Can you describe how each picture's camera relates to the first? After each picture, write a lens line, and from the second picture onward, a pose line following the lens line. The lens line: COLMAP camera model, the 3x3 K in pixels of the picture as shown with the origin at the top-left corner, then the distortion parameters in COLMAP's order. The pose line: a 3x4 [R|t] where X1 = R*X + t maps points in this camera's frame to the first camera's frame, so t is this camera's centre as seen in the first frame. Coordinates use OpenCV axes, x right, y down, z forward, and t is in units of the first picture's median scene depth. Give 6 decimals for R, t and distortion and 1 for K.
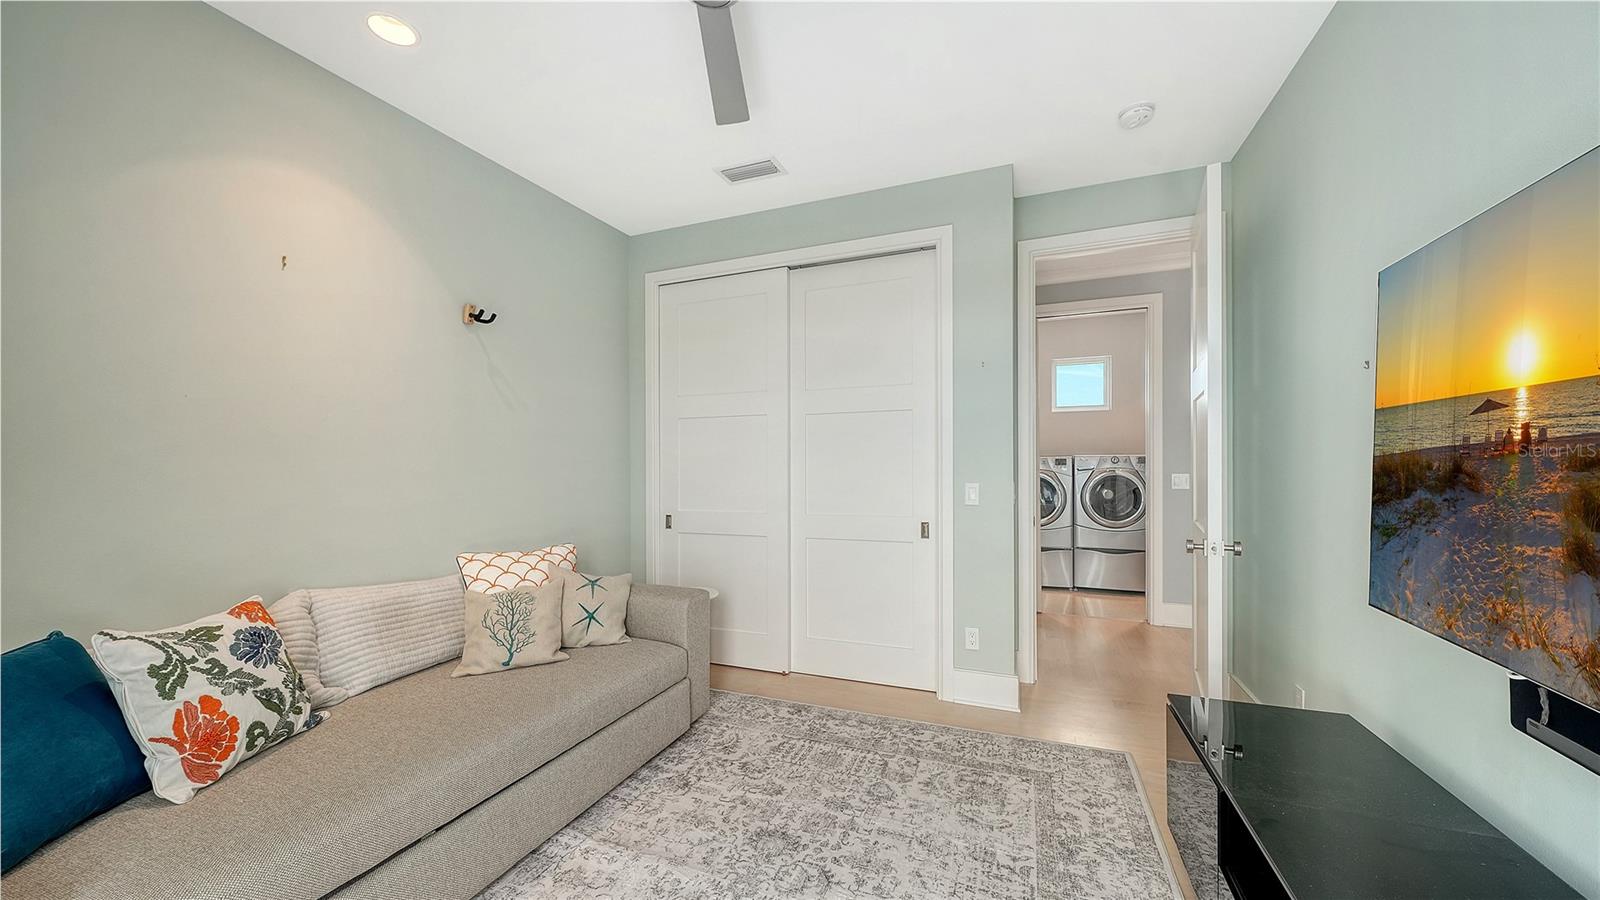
lens RADIAL K [[570.2, 0, 808.9], [0, 570.2, 460.5], [0, 0, 1]] dist [-0.002165, -0.000573]
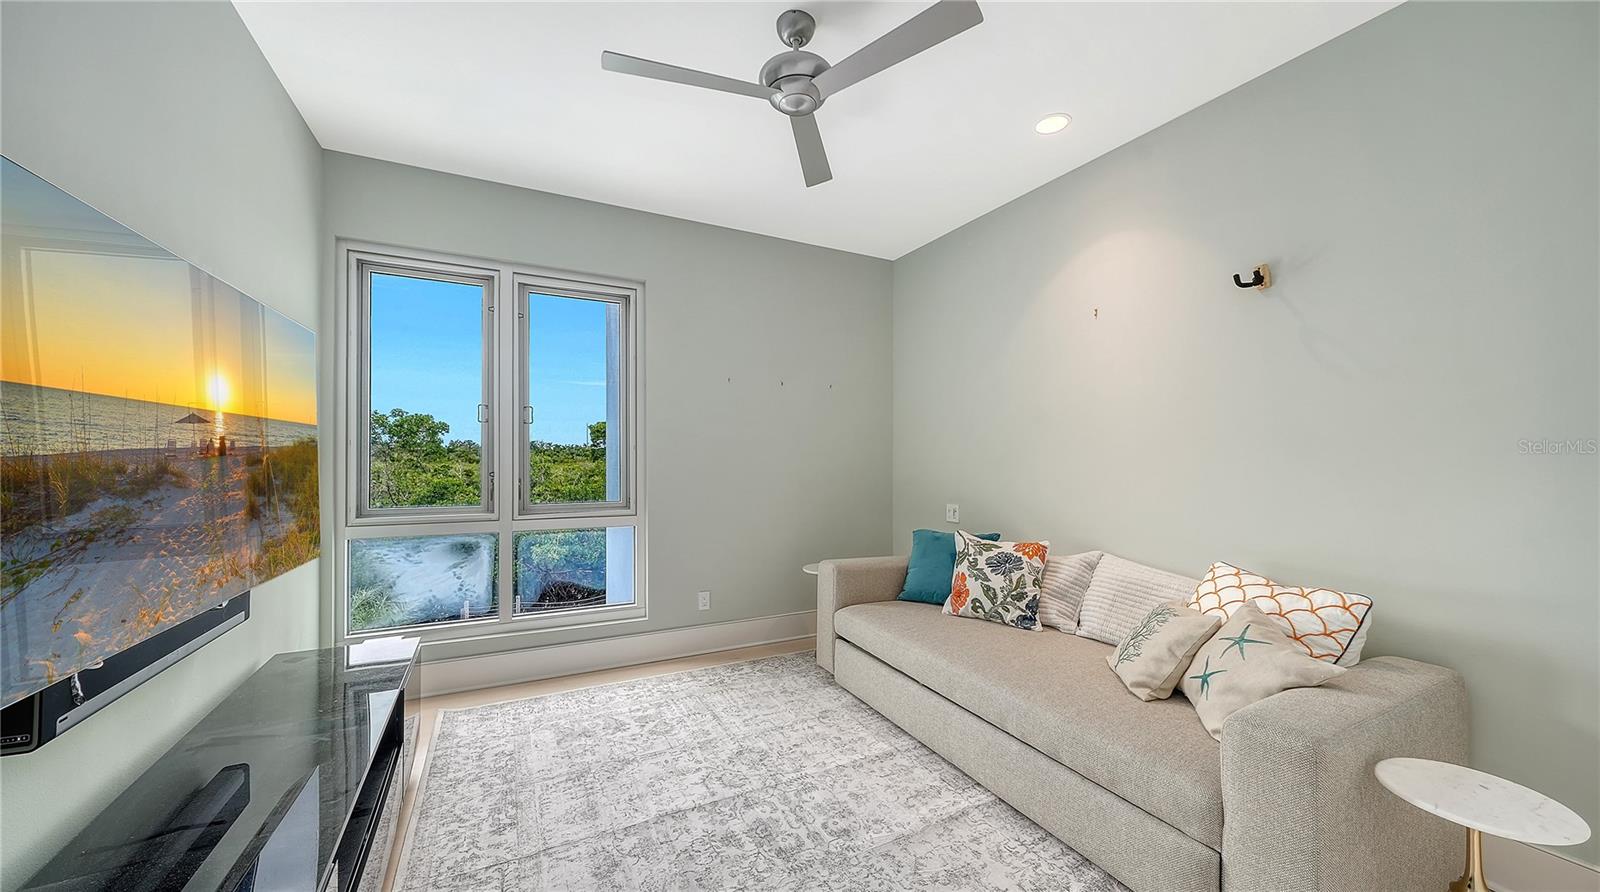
lens RADIAL K [[570.2, 0, 798.6], [0, 570.2, 451.5], [0, 0, 1]] dist [-0.002165, -0.000573]
pose [[-0.660461, 0.000294, -0.750860, 1.192980], [0.001687, 0.999998, -0.001093, -0.018139], [0.750858, -0.001988, -0.660460, 2.716311]]
